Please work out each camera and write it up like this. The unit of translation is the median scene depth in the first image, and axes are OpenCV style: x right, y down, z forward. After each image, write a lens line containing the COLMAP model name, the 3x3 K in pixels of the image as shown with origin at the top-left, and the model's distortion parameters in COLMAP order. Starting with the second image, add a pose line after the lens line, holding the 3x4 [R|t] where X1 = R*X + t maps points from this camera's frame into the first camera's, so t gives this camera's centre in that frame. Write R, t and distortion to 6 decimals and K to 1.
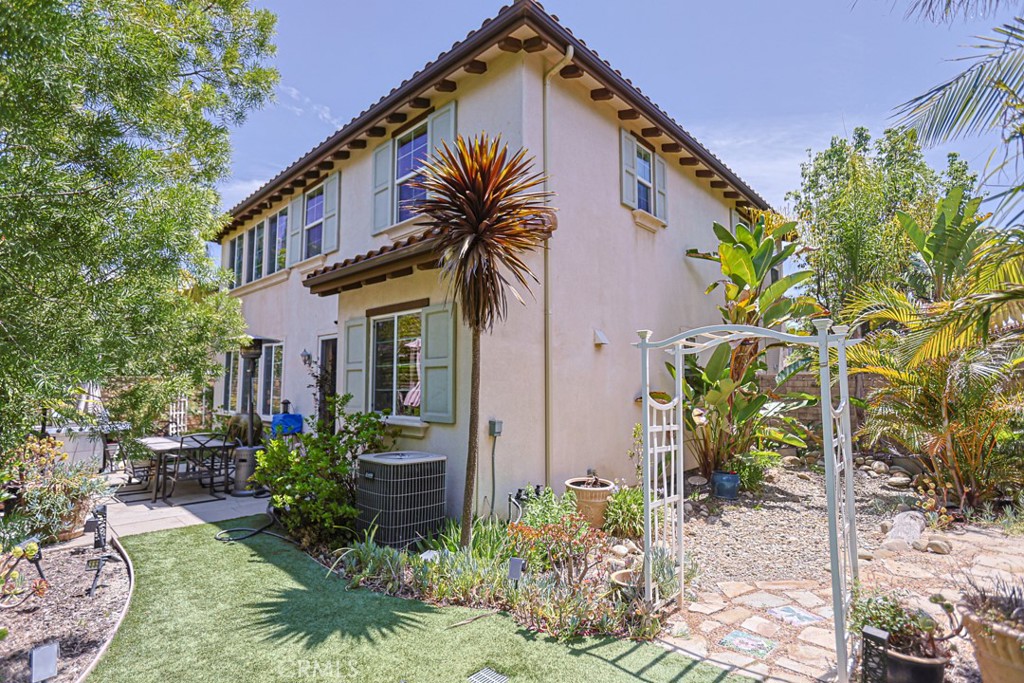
lens RADIAL K [[502.0, 0, 514.9], [0, 502.0, 341.6], [0, 0, 1]] dist [-0.000637, -0.000302]
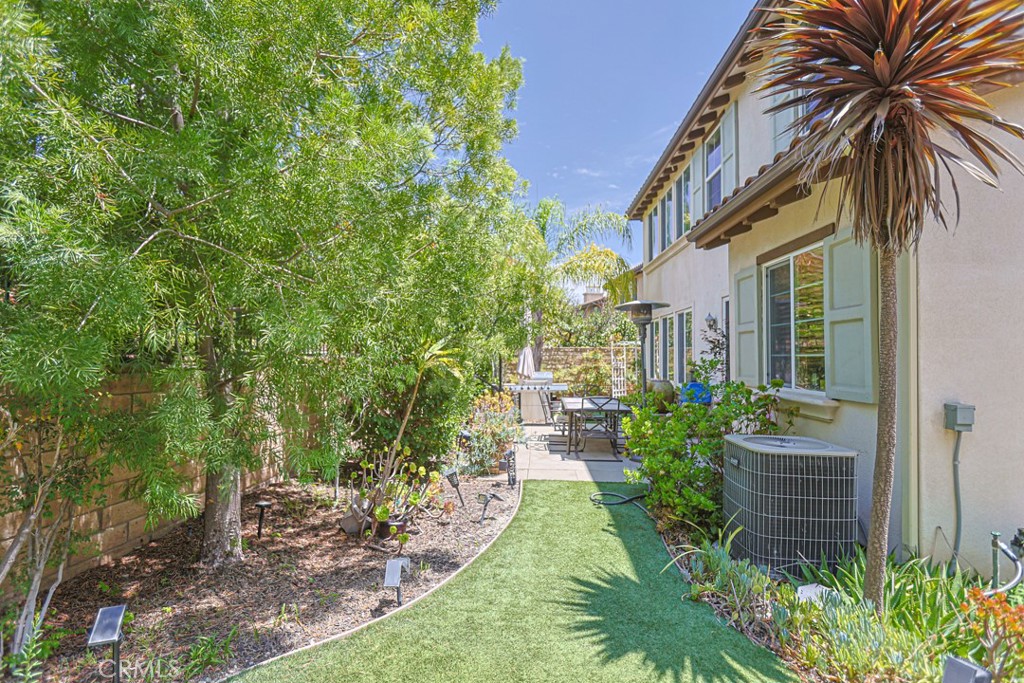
lens RADIAL K [[495.1, 0, 513.8], [0, 495.1, 349.0], [0, 0, 1]] dist [-0.002281, 0.000027]
pose [[0.642908, -0.012323, -0.765845, 0.066141], [0.064665, 0.997174, 0.038240, 0.033243], [0.763209, -0.074109, 0.641888, 0.212193]]
